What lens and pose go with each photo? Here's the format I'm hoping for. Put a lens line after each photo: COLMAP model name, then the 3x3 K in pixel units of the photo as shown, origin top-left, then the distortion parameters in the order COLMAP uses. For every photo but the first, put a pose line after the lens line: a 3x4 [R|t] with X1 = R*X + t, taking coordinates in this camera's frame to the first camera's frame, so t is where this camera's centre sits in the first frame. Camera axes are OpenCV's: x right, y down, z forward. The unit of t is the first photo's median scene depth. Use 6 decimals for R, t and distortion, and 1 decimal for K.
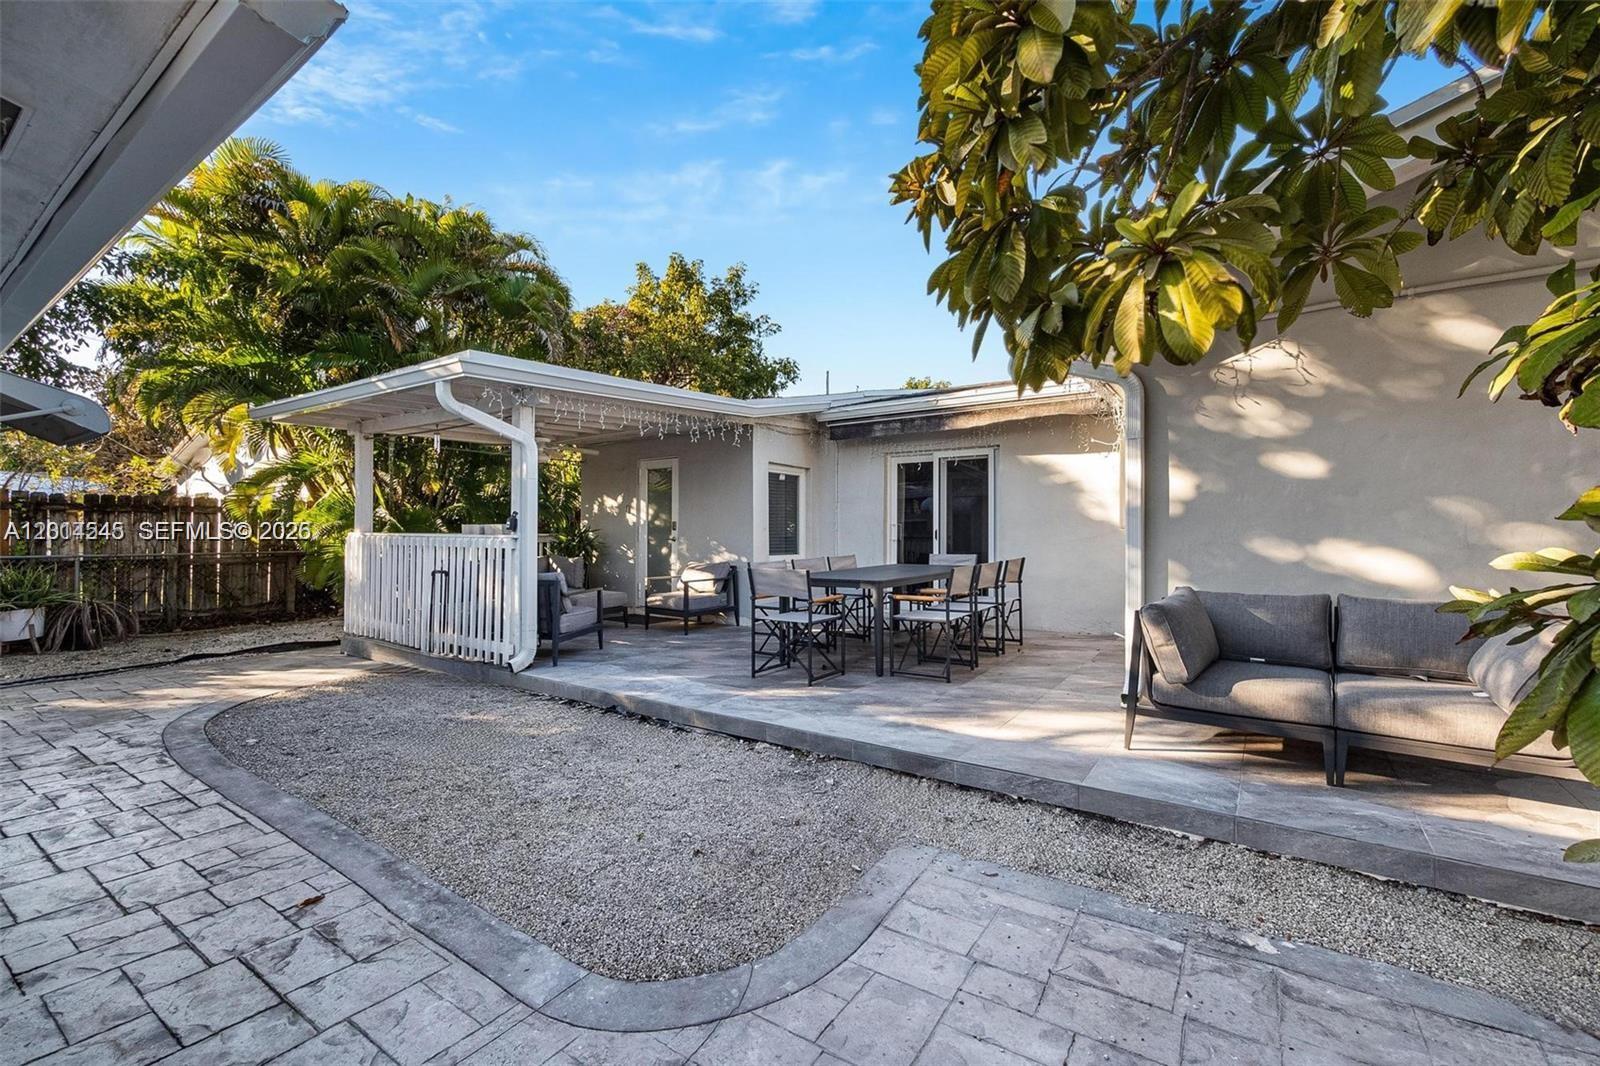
lens RADIAL K [[684.6, 0, 800.0], [0, 684.6, 533.0], [0, 0, 1]] dist [-0.000847, -0.000071]
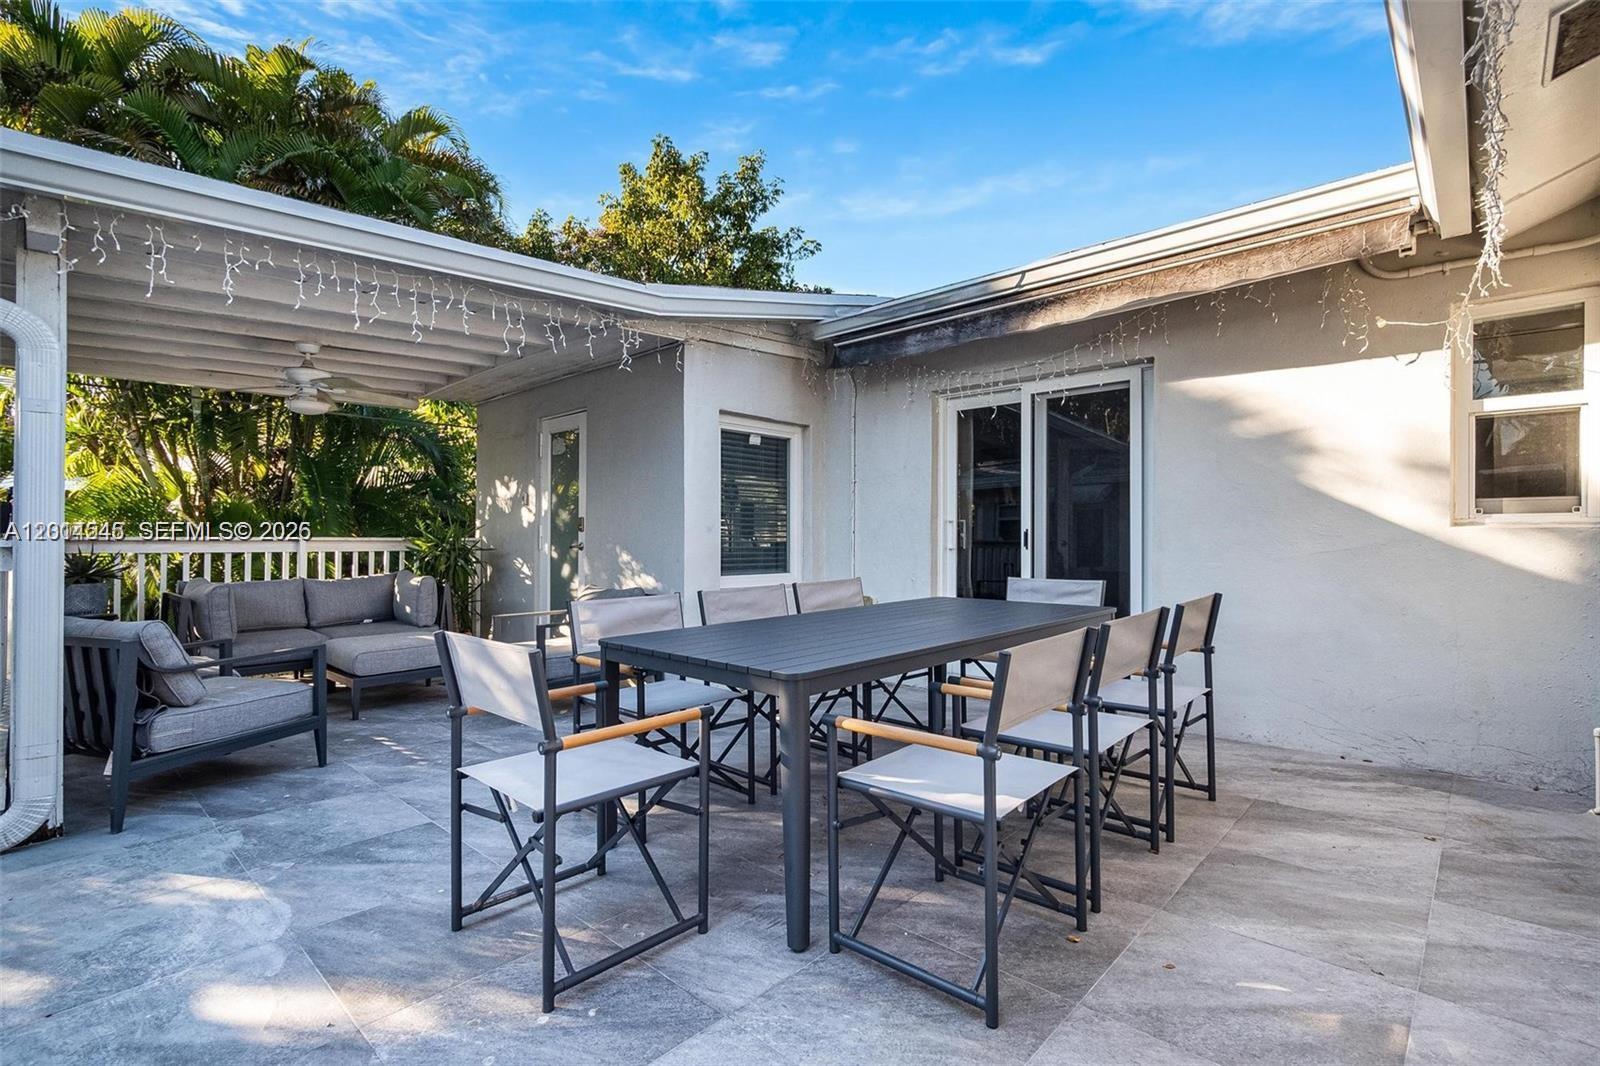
lens RADIAL K [[747.8, 0, 800.0], [0, 747.8, 533.0], [0, 0, 1]] dist [-0.000233, 0.000134]
pose [[0.988745, 0.002556, -0.149589, 0.113891], [-0.003921, 0.999953, -0.008833, 0.002928], [0.149559, 0.009320, 0.988709, 0.409041]]
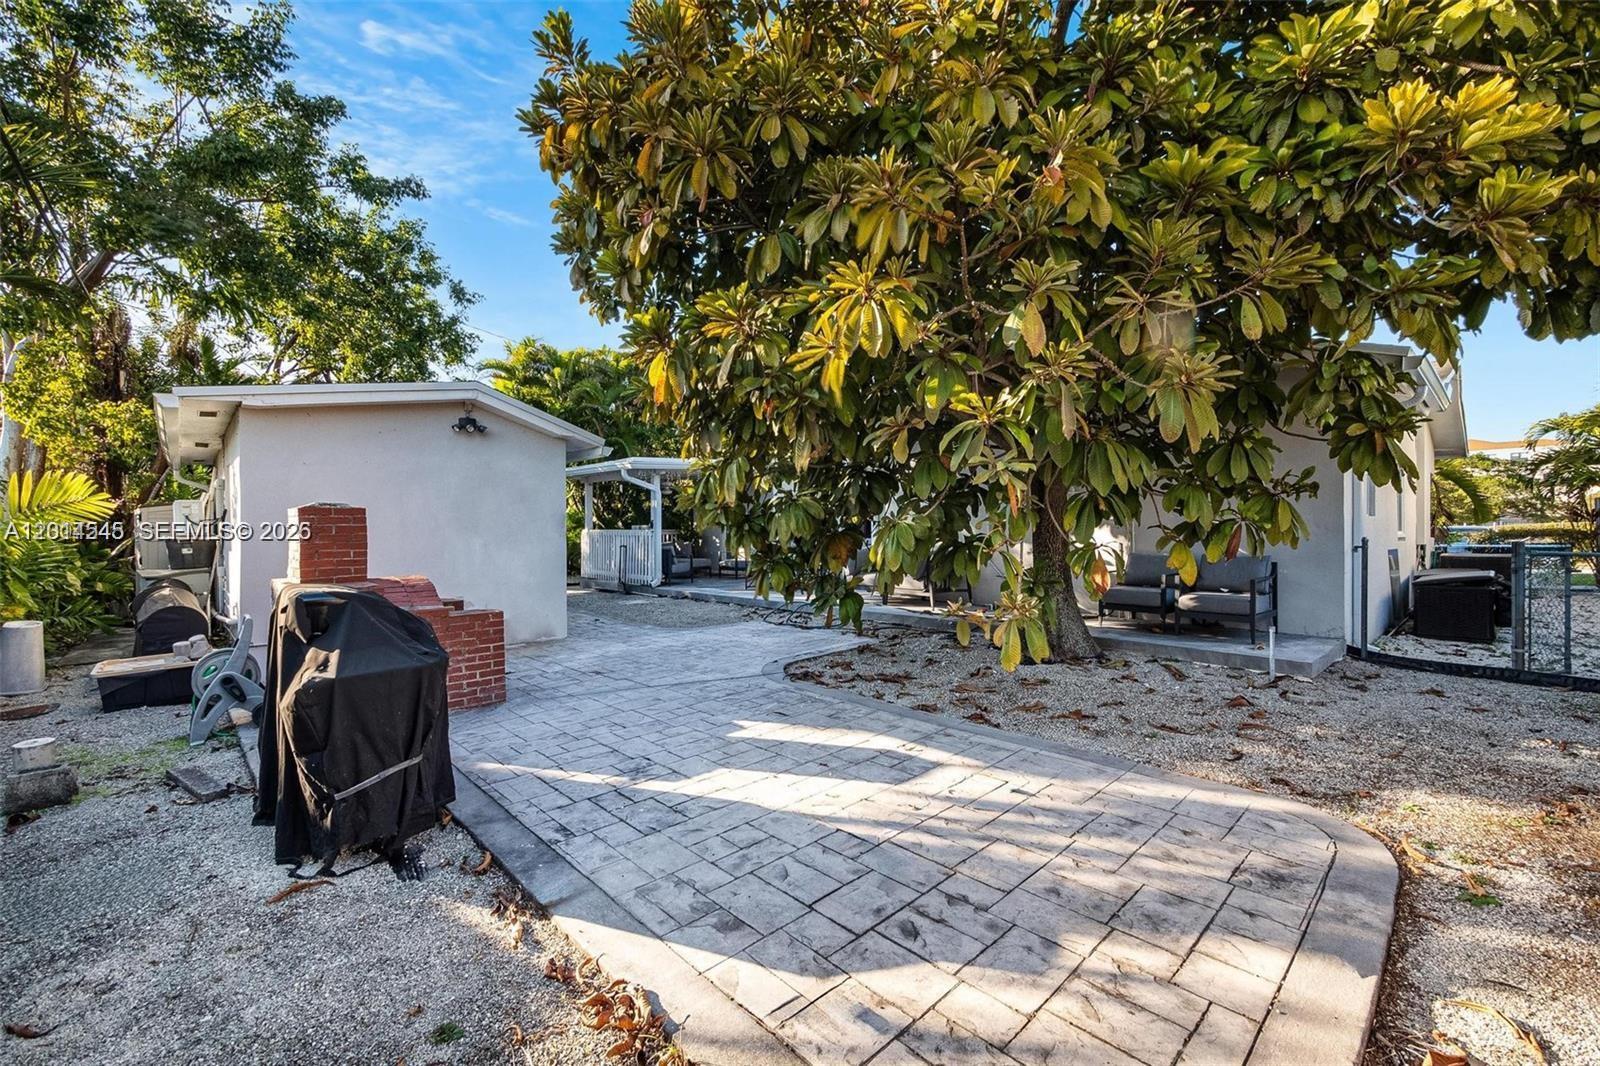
lens RADIAL K [[667.0, 0, 800.0], [0, 667.0, 533.0], [0, 0, 1]] dist [-0.000042, -0.000026]
pose [[0.976099, -0.006864, -0.217220, 0.383867], [0.008090, 0.999956, 0.004754, 0.004551], [0.217178, -0.006397, 0.976111, -0.749451]]
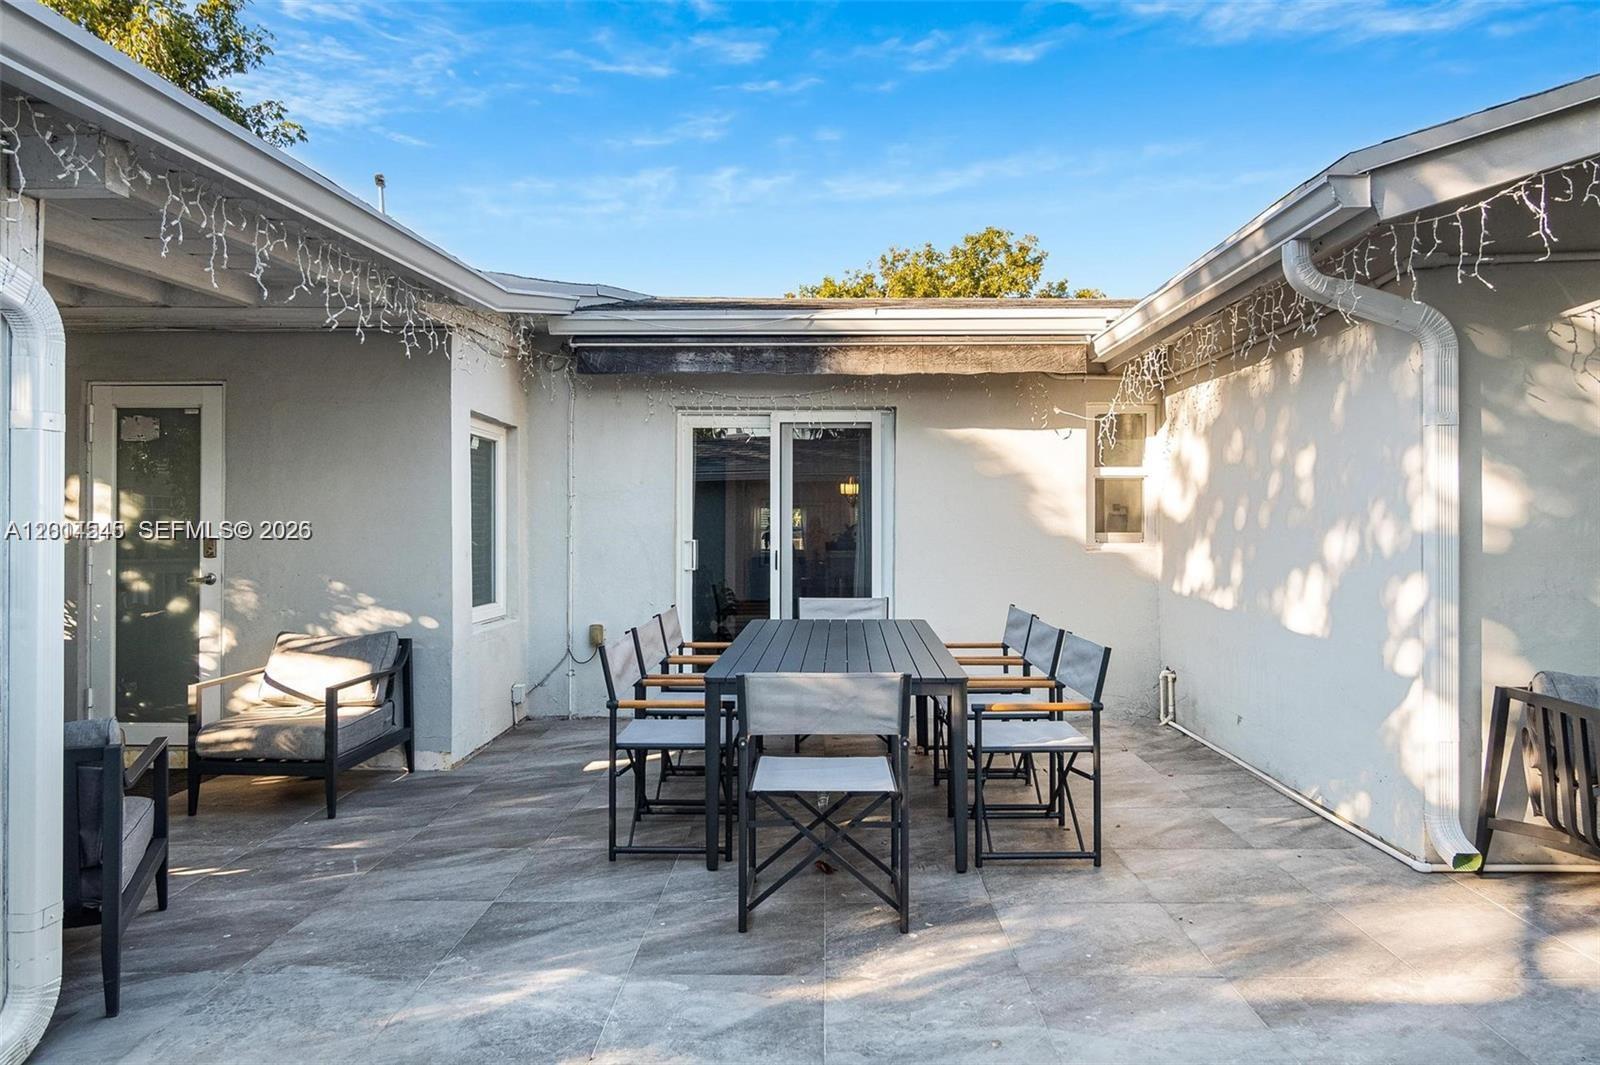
lens RADIAL K [[1059.9, 0, 795.0], [0, 1059.9, 506.0], [0, 0, 1]] dist [0.003436, 0.000901]
pose [[0.834990, 0.011701, 0.550140, -0.260560], [-0.000474, 0.999789, -0.020547, -0.023822], [-0.550264, 0.016896, 0.834820, 0.278374]]
